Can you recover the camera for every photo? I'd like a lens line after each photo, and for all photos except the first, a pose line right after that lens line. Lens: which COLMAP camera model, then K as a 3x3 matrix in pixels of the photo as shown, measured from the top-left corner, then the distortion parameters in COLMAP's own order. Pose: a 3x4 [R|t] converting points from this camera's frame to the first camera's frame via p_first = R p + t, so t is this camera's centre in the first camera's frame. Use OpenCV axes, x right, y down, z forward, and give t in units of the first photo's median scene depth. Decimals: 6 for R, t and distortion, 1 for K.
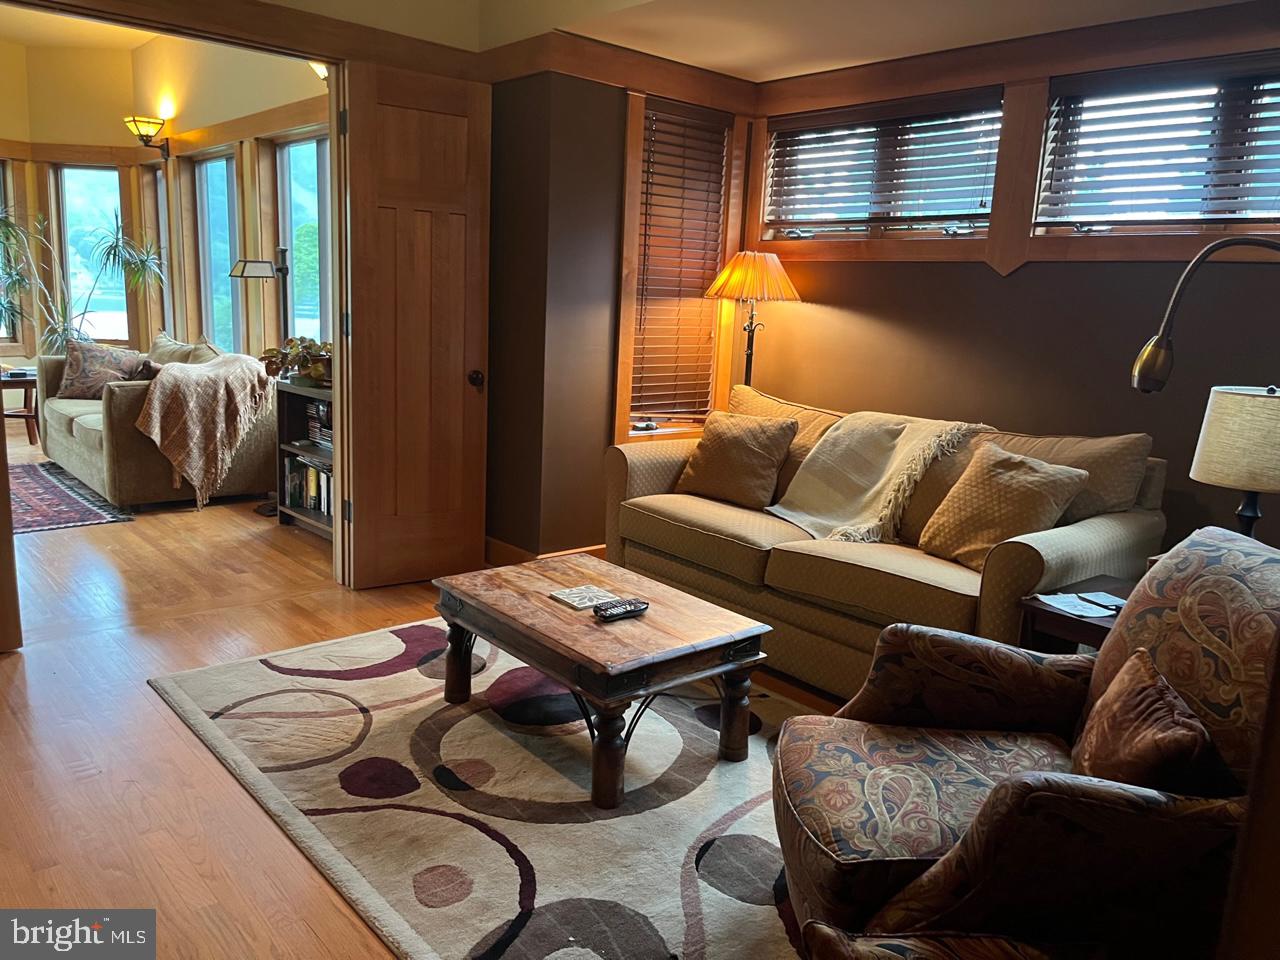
lens RADIAL K [[974.2, 0, 630.6], [0, 974.2, 481.6], [0, 0, 1]] dist [0.067345, -0.093069]
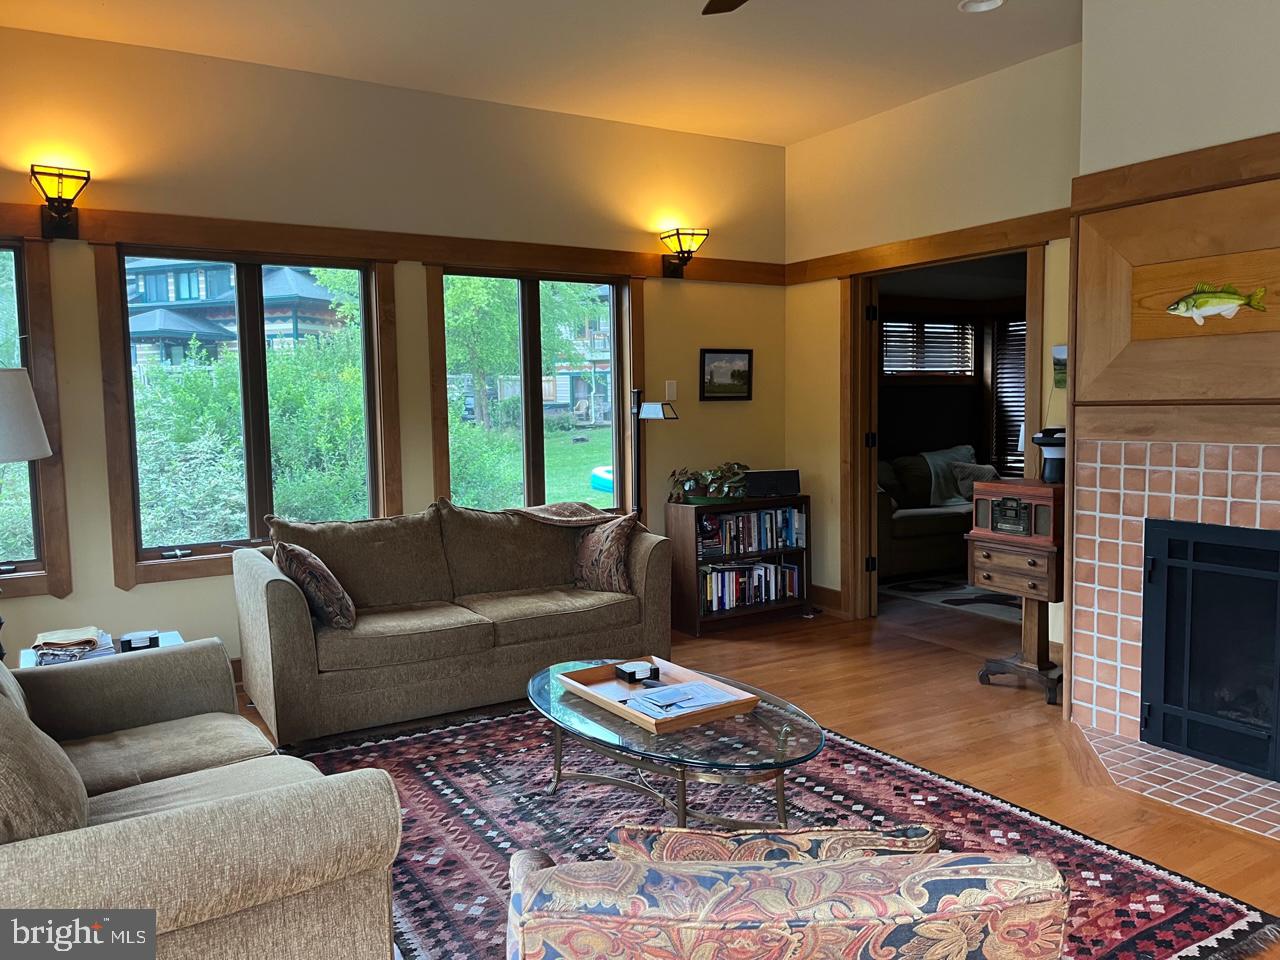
lens RADIAL K [[959.0, 0, 646.5], [0, 959.0, 480.3], [0, 0, 1]] dist [0.067864, -0.086080]
pose [[0.155153, -0.128482, 0.979500, -1.764658], [0.208275, 0.973475, 0.094701, -0.303780], [-0.965686, 0.189312, 0.177798, 1.045833]]
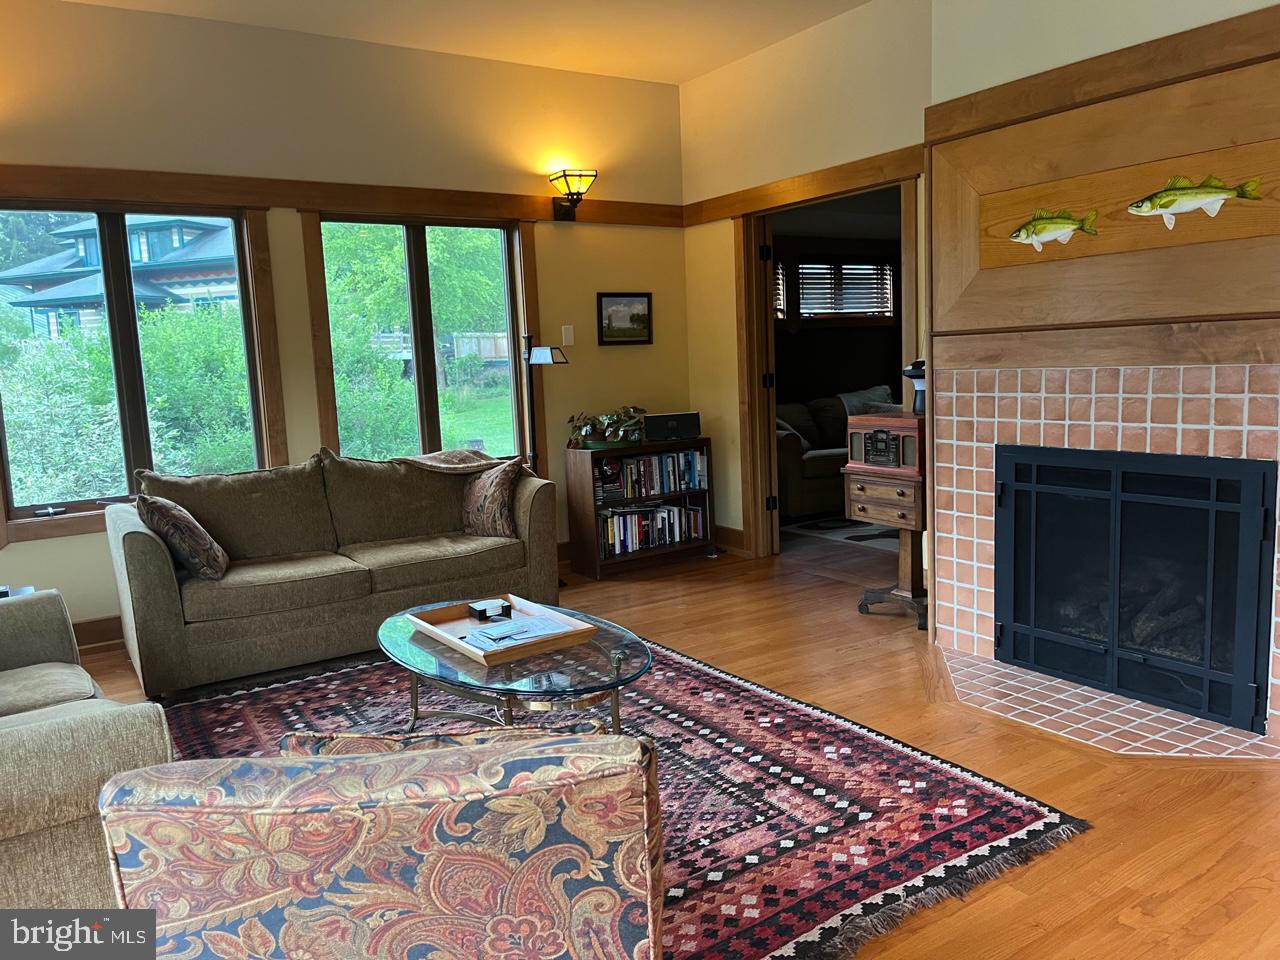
lens RADIAL K [[959.0, 0, 646.5], [0, 959.0, 480.3], [0, 0, 1]] dist [0.067864, -0.086080]
pose [[0.122103, -0.178210, 0.976387, -1.758012], [0.233797, 0.961230, 0.146205, -0.265991], [-0.964588, 0.210424, 0.159034, 0.944676]]
